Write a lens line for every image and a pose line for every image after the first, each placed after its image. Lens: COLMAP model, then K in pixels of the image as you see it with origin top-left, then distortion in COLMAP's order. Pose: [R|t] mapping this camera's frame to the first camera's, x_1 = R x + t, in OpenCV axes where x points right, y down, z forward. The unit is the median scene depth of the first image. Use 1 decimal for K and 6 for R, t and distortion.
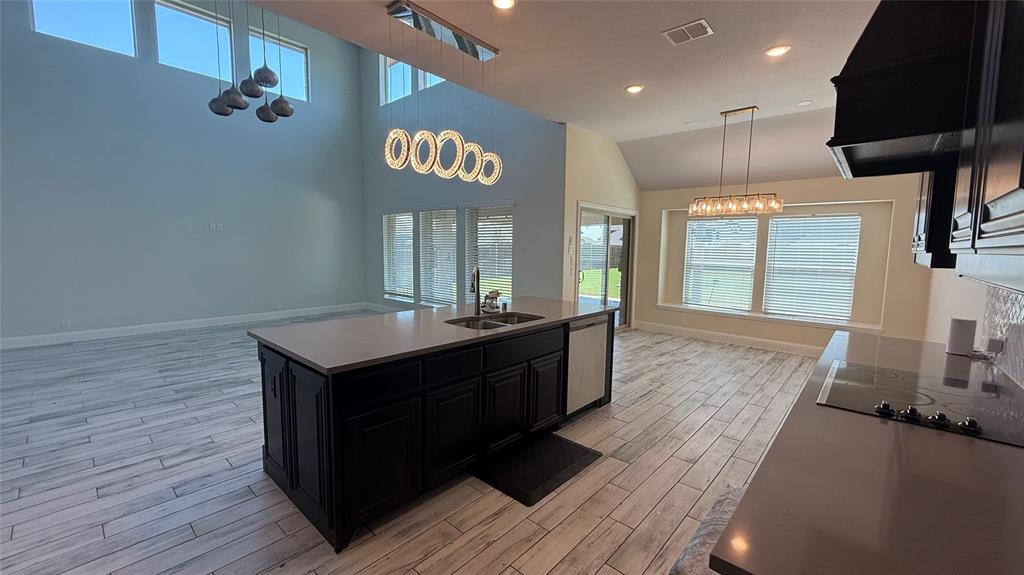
lens RADIAL K [[408.4, 0, 509.0], [0, 408.4, 288.5], [0, 0, 1]] dist [-0.000507, 0.000379]
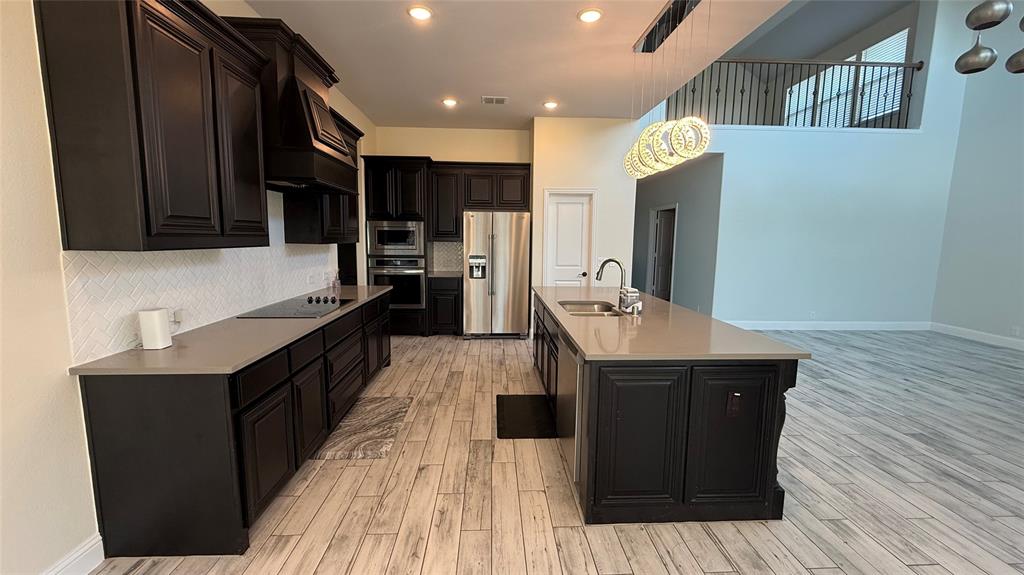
lens RADIAL K [[408.4, 0, 508.6], [0, 408.4, 289.9], [0, 0, 1]] dist [-0.000507, 0.000379]
pose [[-0.713684, 0.068133, -0.697147, 0.788567], [-0.091044, 0.977793, 0.188765, -0.138377], [0.694526, 0.198189, -0.691632, 1.442623]]
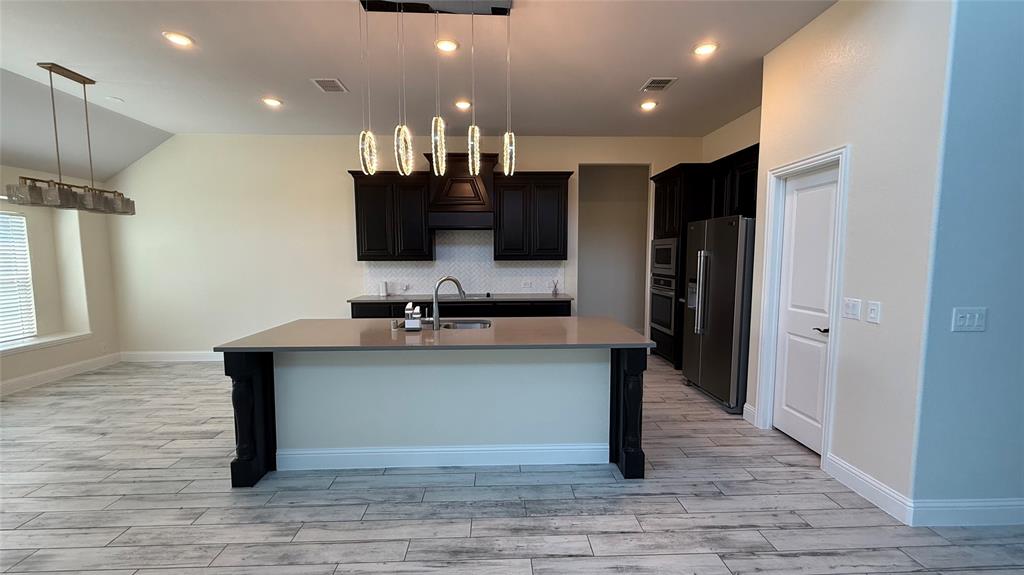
lens RADIAL K [[408.4, 0, 507.5], [0, 408.4, 287.6], [0, 0, 1]] dist [-0.000507, 0.000379]
pose [[-0.696527, -0.069965, 0.714112, -0.831253], [0.065937, 0.984783, 0.160797, -0.165707], [-0.714495, 0.159086, -0.681314, 1.462942]]
